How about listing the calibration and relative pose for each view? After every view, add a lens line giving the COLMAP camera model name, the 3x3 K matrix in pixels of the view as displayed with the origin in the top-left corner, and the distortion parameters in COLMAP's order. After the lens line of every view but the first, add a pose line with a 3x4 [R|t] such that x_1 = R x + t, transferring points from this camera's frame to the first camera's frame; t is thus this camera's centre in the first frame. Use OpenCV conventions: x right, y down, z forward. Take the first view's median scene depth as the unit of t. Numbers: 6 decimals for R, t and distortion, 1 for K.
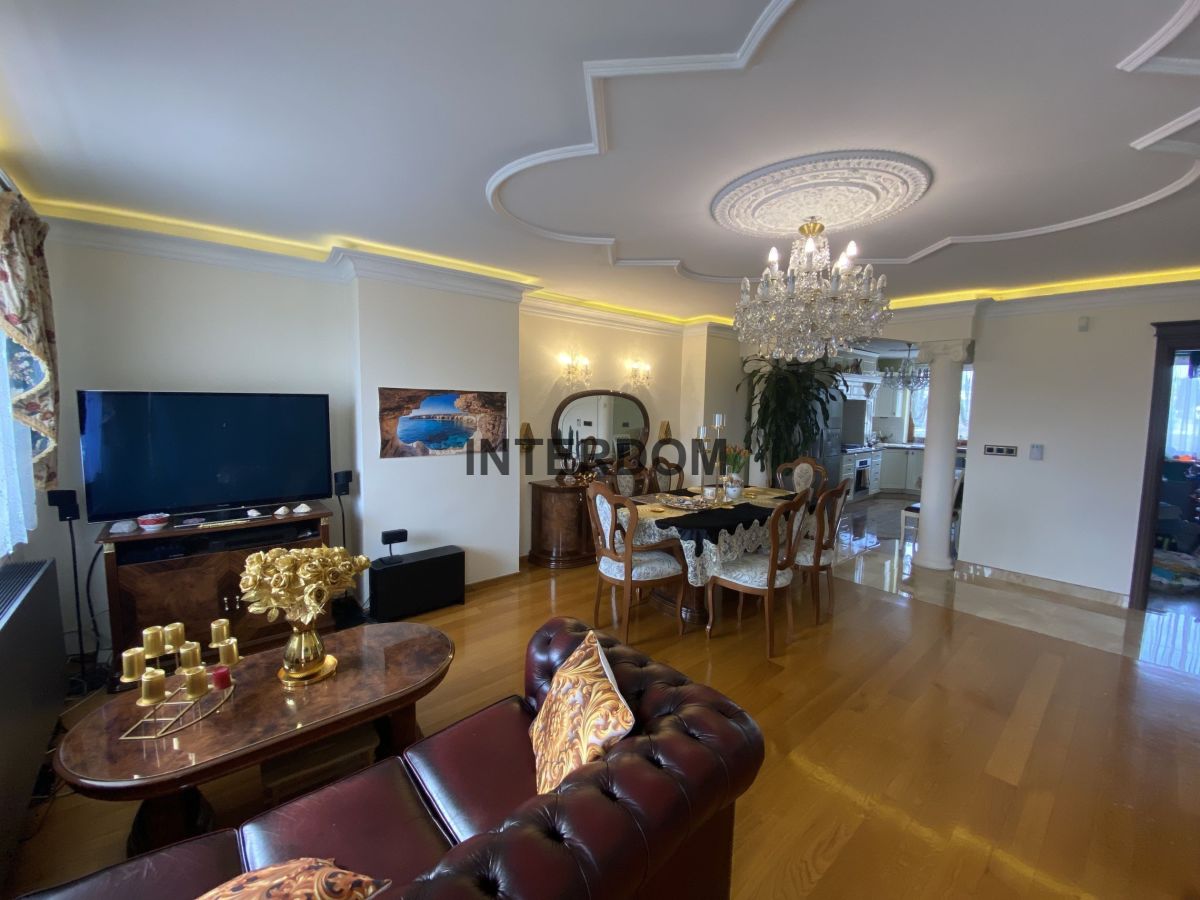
lens RADIAL K [[487.9, 0, 596.8], [0, 487.9, 444.4], [0, 0, 1]] dist [0.027368, -0.023541]
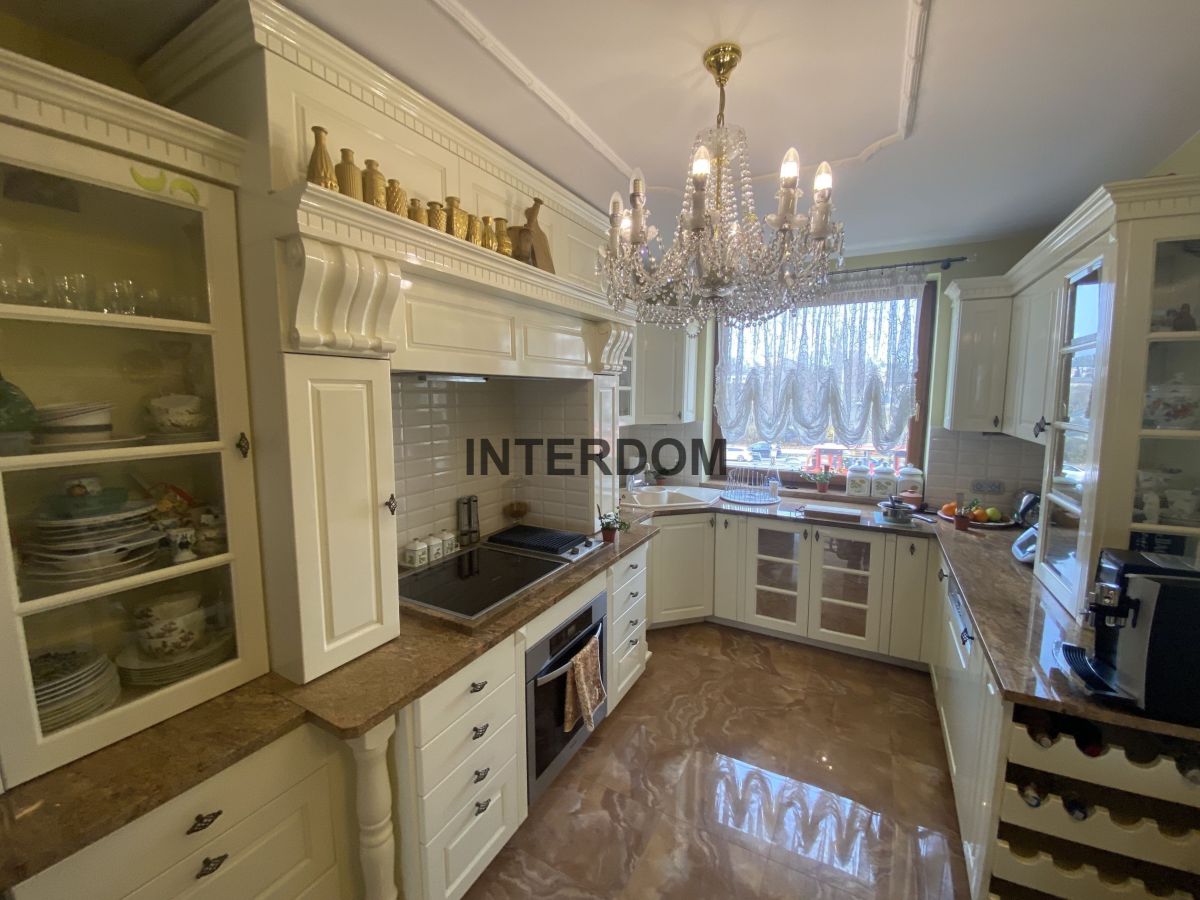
lens RADIAL K [[487.9, 0, 596.8], [0, 487.9, 444.4], [0, 0, 1]] dist [0.027368, -0.023541]
pose [[0.939838, -0.054498, 0.337245, 0.413777], [0.043763, 0.998266, 0.039357, -0.058290], [-0.338806, -0.022230, 0.940594, 0.661319]]
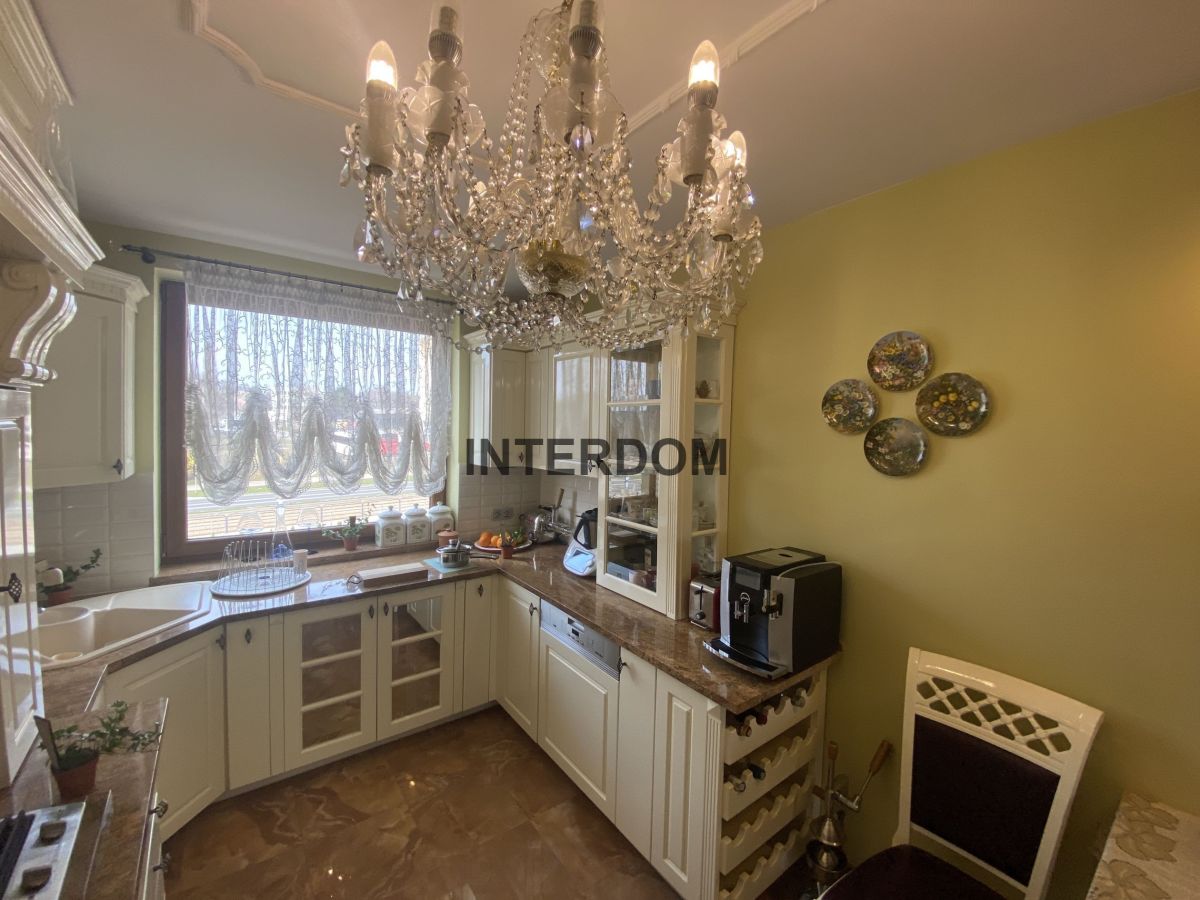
lens RADIAL K [[487.9, 0, 596.8], [0, 487.9, 444.4], [0, 0, 1]] dist [0.027368, -0.023541]
pose [[0.066306, -0.054879, 0.996289, 0.408905], [0.053153, 0.997263, 0.051395, -0.073247], [-0.996383, 0.049548, 0.069041, 0.782921]]
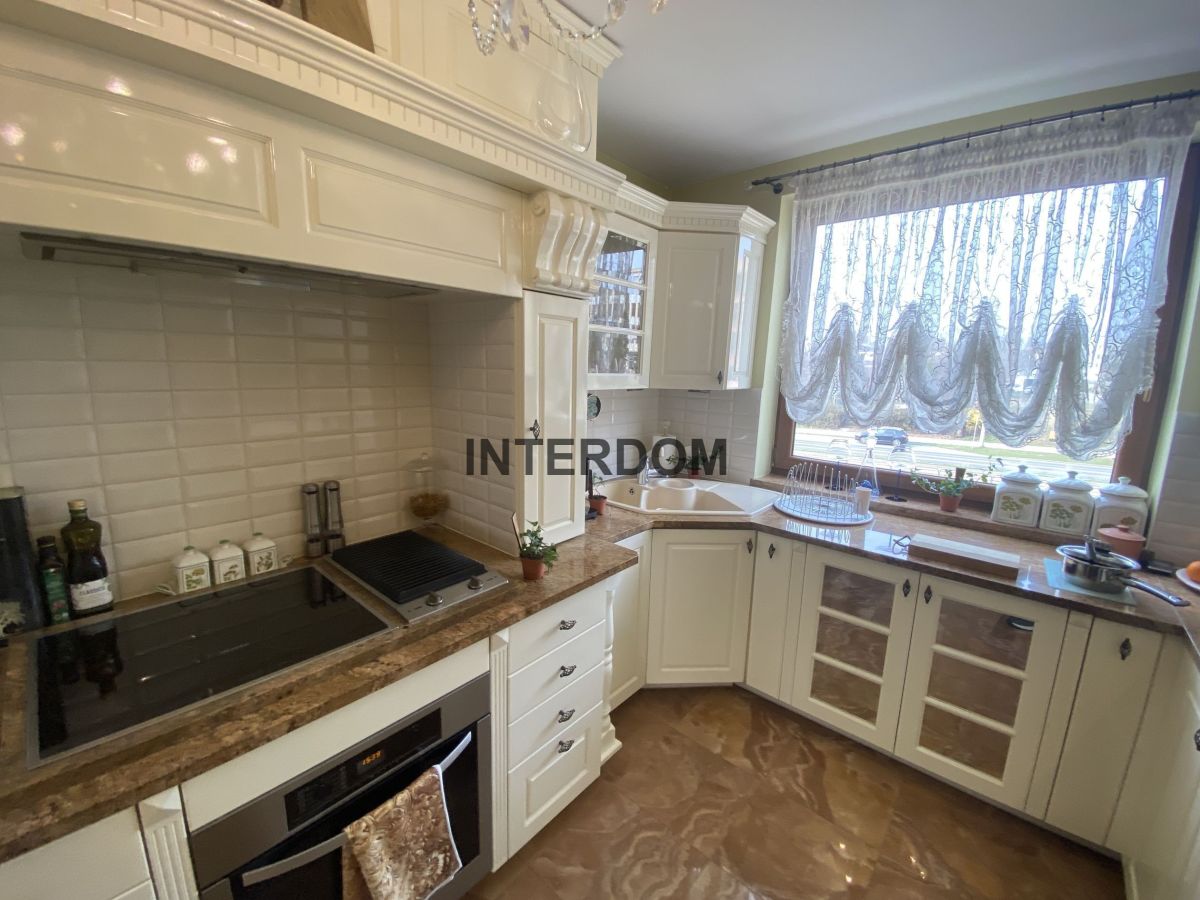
lens RADIAL K [[485.2, 0, 600.0], [0, 485.2, 444.6], [0, 0, 1]] dist [0.002543, -0.011979]
pose [[0.991061, -0.011221, 0.132938, 0.512300], [-0.000986, 0.995814, 0.091403, -0.050784], [-0.133407, -0.090717, 0.986901, 0.759052]]
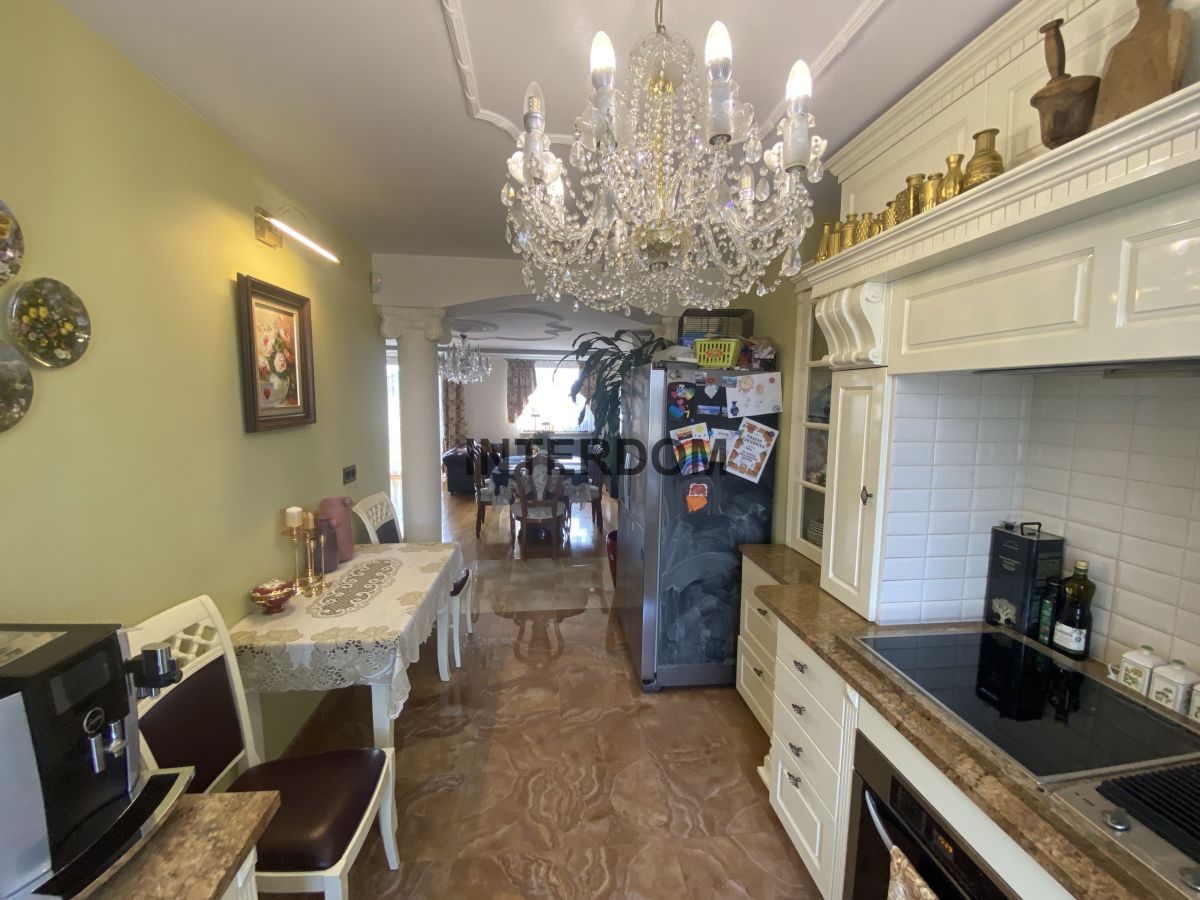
lens RADIAL K [[480.5, 0, 597.2], [0, 480.5, 445.4], [0, 0, 1]] dist [-0.000051, -0.007346]
pose [[-0.571259, 0.056256, -0.818840, 0.608014], [-0.084075, 0.988390, 0.126559, -0.068038], [0.816453, 0.141142, -0.559897, 0.854112]]
